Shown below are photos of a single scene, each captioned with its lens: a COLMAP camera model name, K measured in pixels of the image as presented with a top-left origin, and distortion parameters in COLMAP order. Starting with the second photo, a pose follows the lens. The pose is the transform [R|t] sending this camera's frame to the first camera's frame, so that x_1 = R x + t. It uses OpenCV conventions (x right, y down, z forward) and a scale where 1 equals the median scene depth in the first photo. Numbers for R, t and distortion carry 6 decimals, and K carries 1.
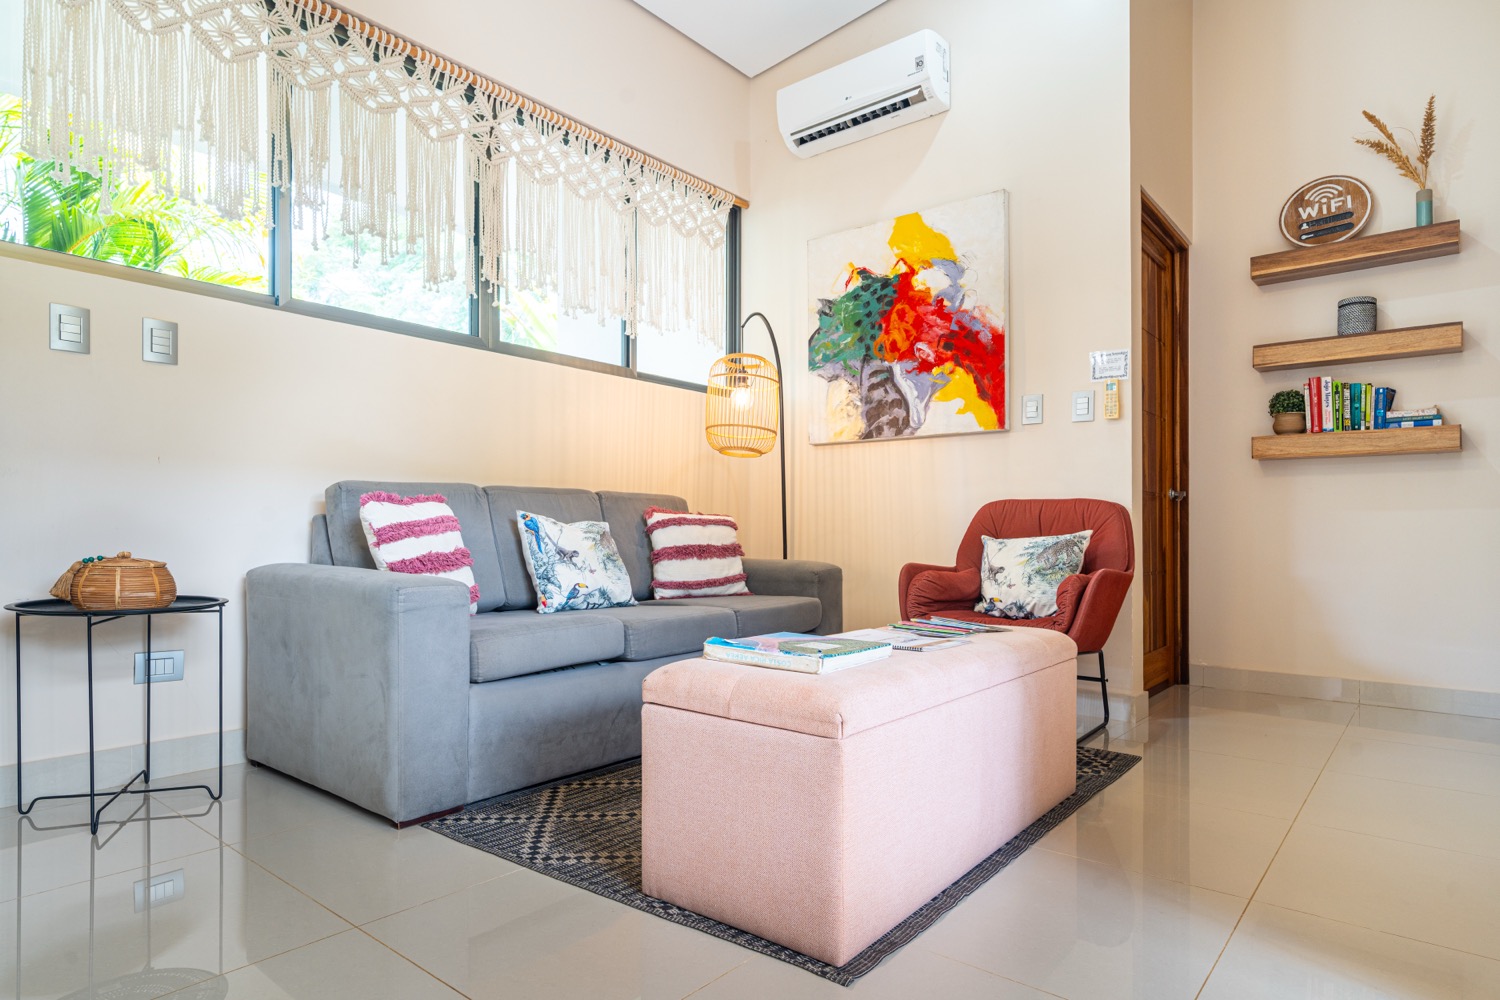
lens RADIAL K [[855.8, 0, 747.2], [0, 855.8, 535.6], [0, 0, 1]] dist [0.003725, 0.001097]
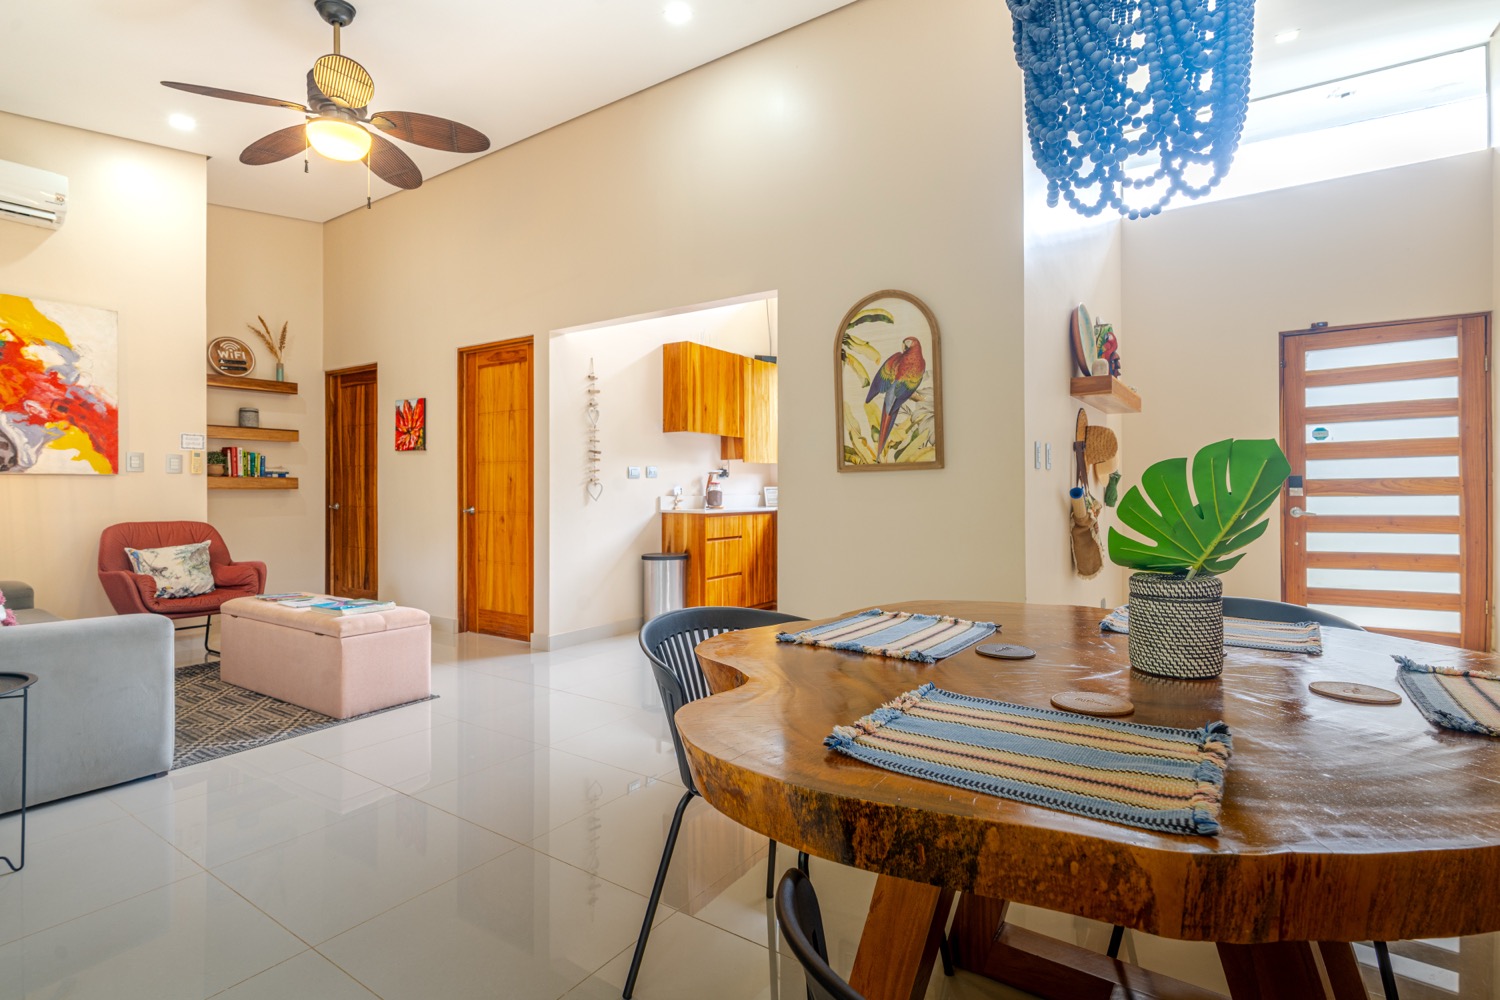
lens RADIAL K [[732.3, 0, 754.6], [0, 732.3, 475.9], [0, 0, 1]] dist [-0.001345, -0.000434]
pose [[-0.100010, 0.010523, 0.994931, -1.019753], [0.003202, 0.999942, -0.010254, -0.100982], [-0.994981, 0.002160, -0.100038, 0.033246]]
